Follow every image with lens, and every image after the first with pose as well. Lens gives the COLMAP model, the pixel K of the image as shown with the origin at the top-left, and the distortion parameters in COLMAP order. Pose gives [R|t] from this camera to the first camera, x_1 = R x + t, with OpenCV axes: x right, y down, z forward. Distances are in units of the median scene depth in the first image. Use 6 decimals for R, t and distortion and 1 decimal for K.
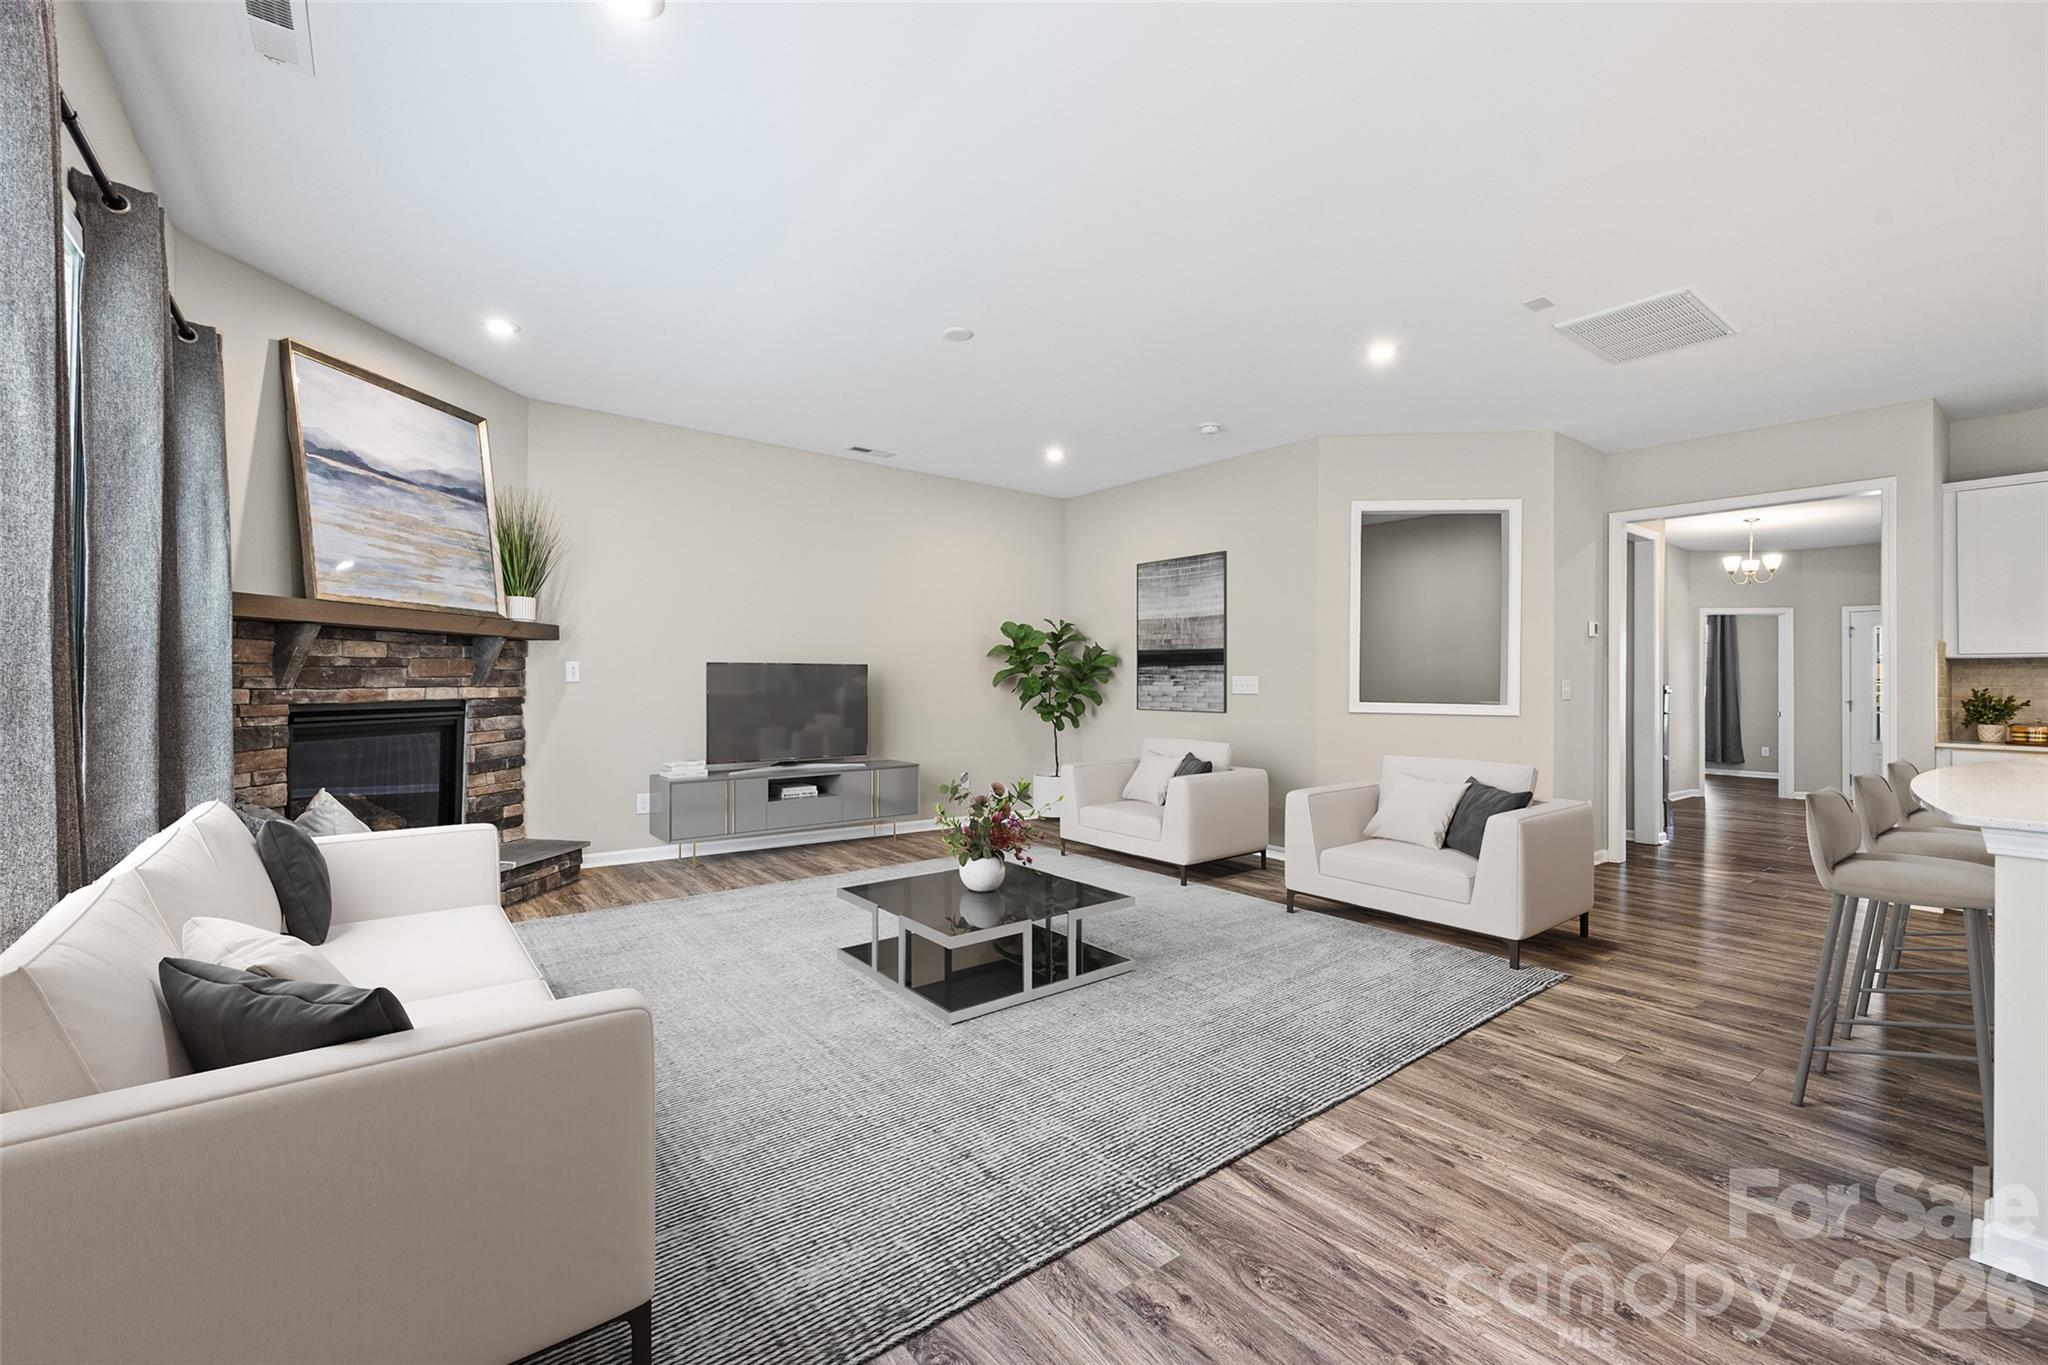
lens RADIAL K [[835.7, 0, 1031.3], [0, 835.7, 667.5], [0, 0, 1]] dist [-0.002983, -0.000665]
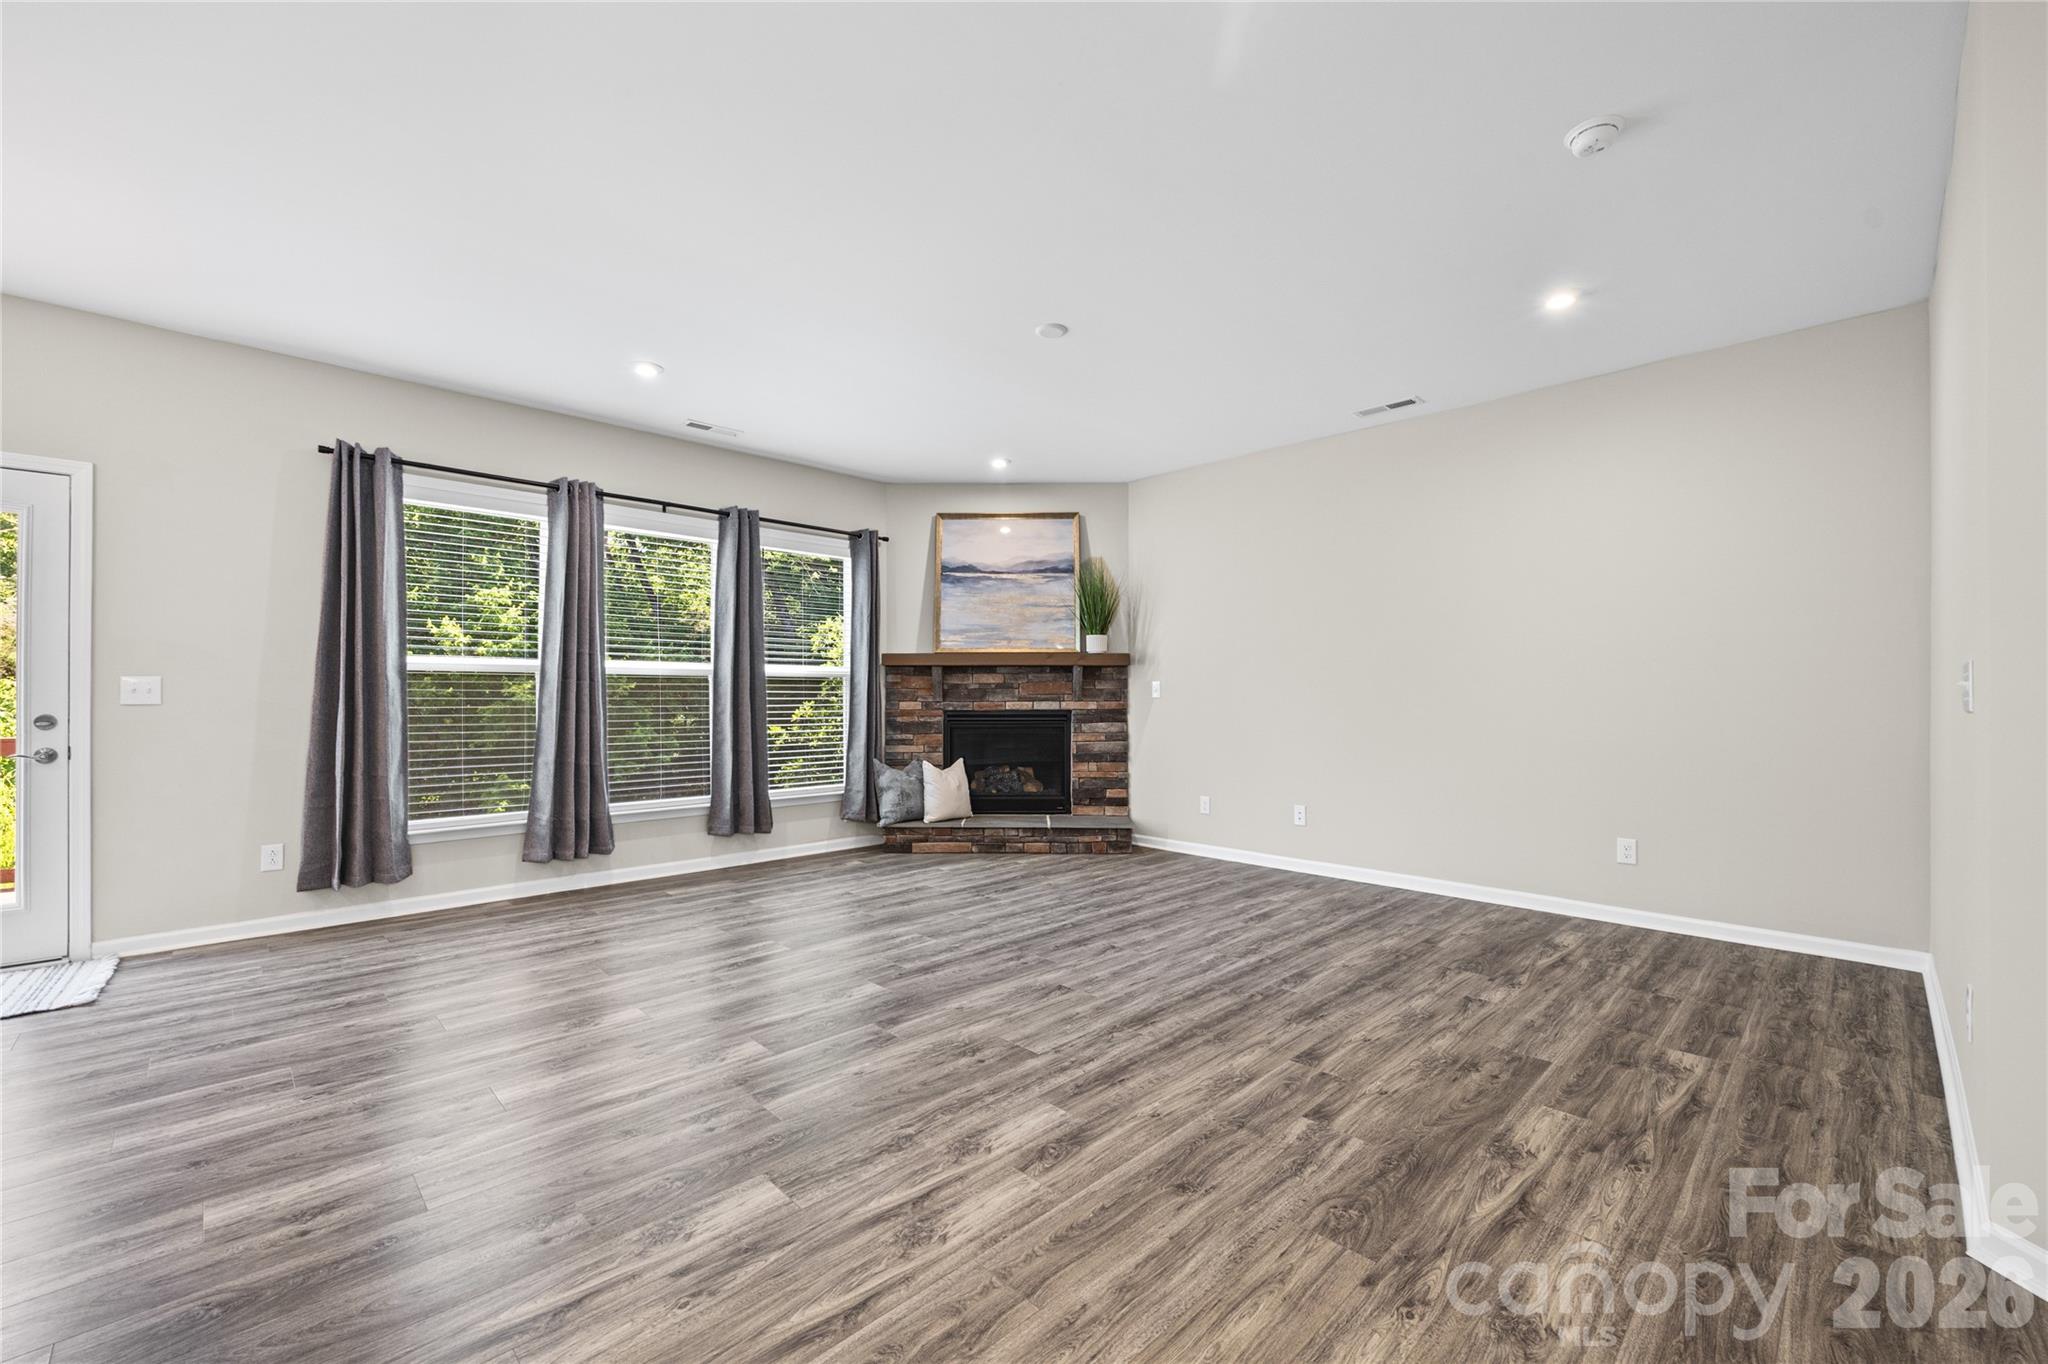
lens RADIAL K [[835.7, 0, 1013.3], [0, 835.7, 681.4], [0, 0, 1]] dist [-0.002983, -0.000665]
pose [[0.111026, -0.030935, -0.993336, 0.744062], [0.019748, 0.999387, -0.028916, 0.028612], [0.993621, -0.016406, 0.111568, 0.731078]]
